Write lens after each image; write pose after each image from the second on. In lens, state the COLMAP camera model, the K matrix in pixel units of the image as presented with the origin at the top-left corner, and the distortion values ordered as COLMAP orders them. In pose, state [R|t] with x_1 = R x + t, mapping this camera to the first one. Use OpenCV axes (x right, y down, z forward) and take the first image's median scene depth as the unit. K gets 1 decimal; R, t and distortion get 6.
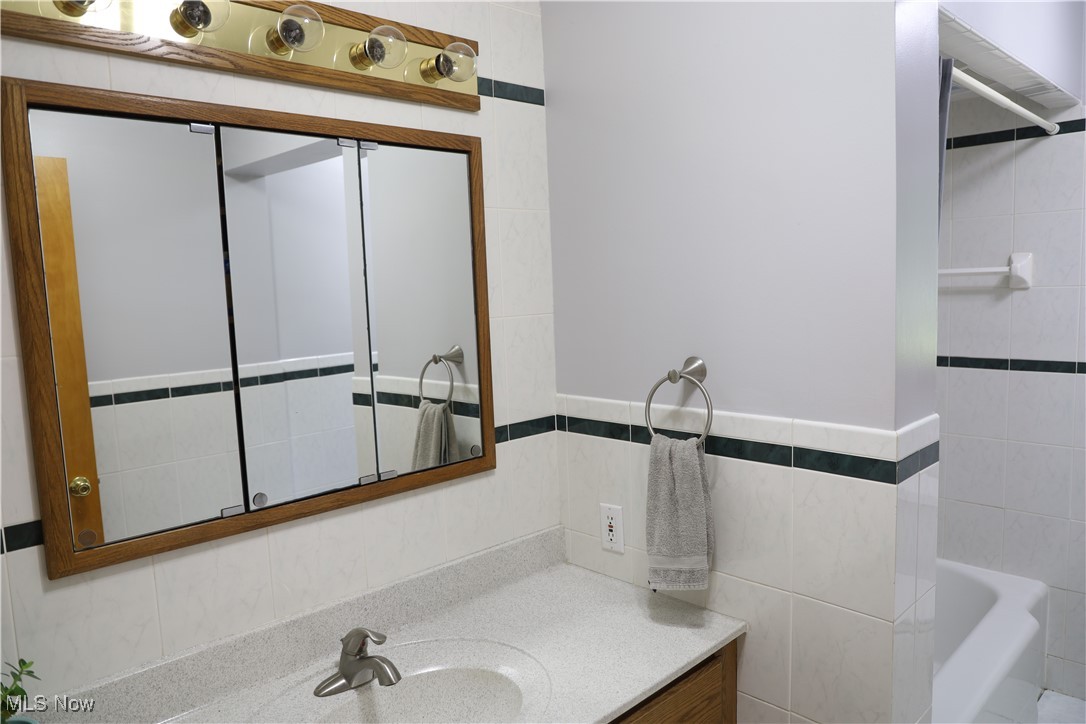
lens RADIAL K [[747.7, 0, 541.1], [0, 747.7, 363.7], [0, 0, 1]] dist [-0.089131, 0.065167]
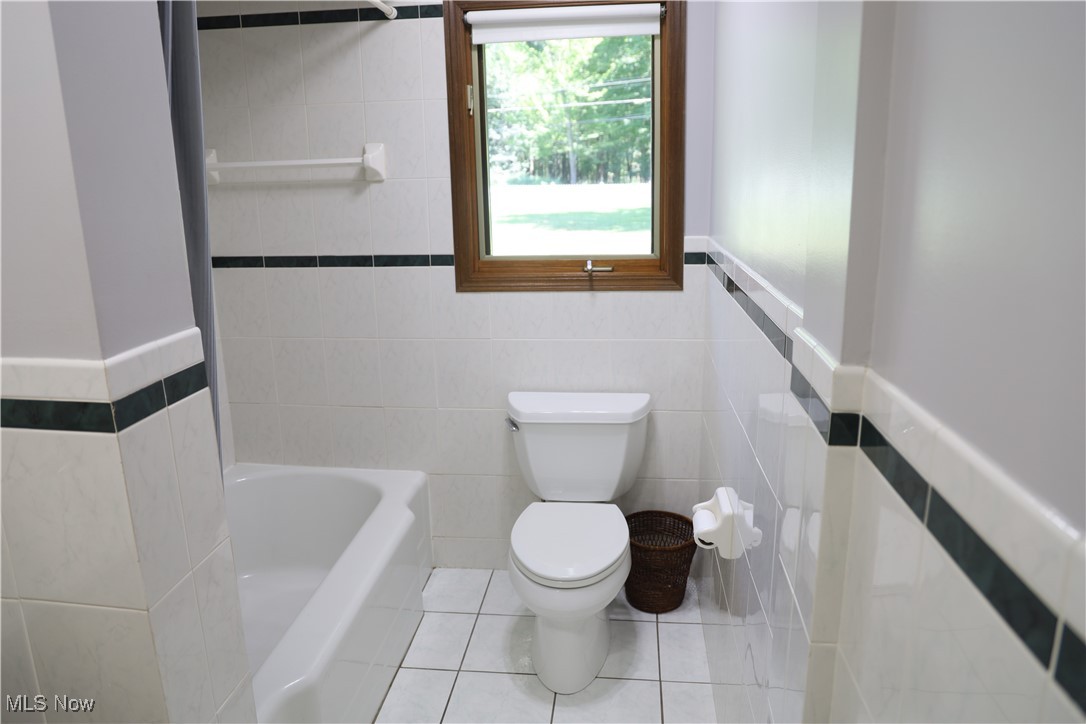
lens RADIAL K [[747.7, 0, 544.9], [0, 747.7, 359.9], [0, 0, 1]] dist [-0.089131, 0.065167]
pose [[0.767519, -0.130778, 0.627545, 0.185824], [0.056552, 0.988965, 0.136931, 0.009063], [-0.638527, -0.069608, 0.766445, 0.090597]]
